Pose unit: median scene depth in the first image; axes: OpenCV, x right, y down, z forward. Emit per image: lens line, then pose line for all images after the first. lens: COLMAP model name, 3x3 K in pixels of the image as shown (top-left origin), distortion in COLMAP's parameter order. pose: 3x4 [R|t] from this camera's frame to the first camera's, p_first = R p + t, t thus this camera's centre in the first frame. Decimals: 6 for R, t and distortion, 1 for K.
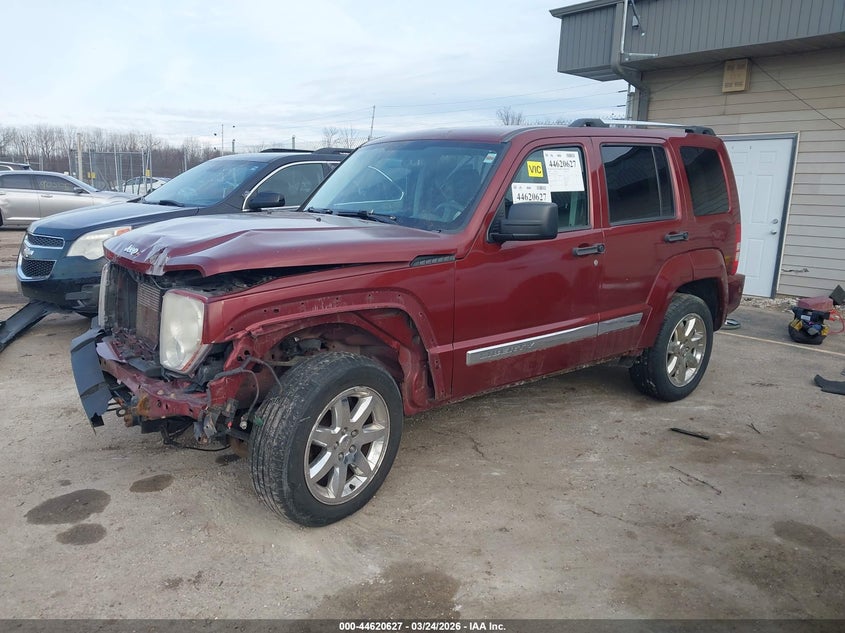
lens RADIAL K [[696.0, 0, 422.4], [0, 696.0, 315.4], [0, 0, 1]] dist [0.018754, -0.017541]
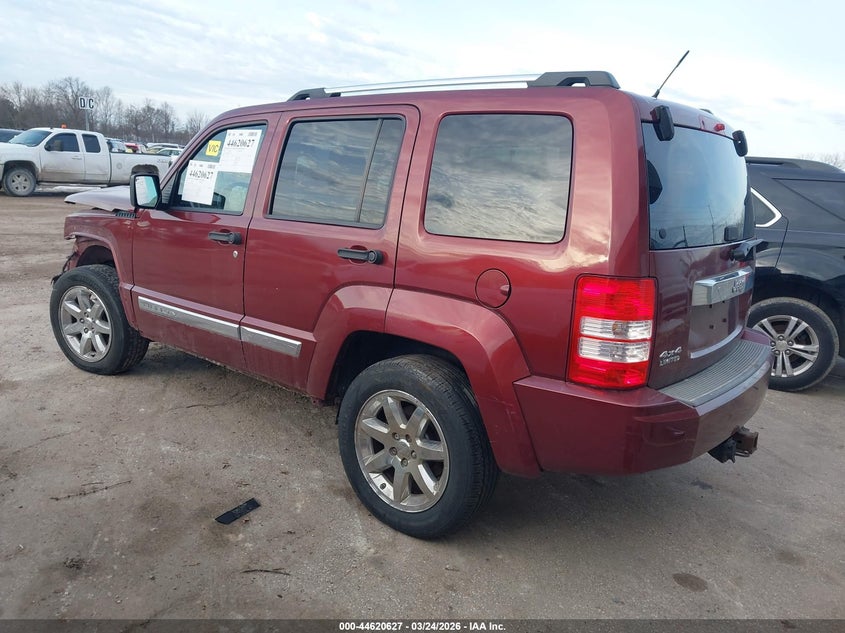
lens RADIAL K [[696.0, 0, 420.1], [0, 696.0, 325.5], [0, 0, 1]] dist [0.018754, -0.017541]
pose [[0.158057, 0.207382, -0.965407, 1.193056], [-0.256949, 0.952653, 0.162574, -0.200201], [0.953412, 0.222364, 0.203860, 1.101616]]
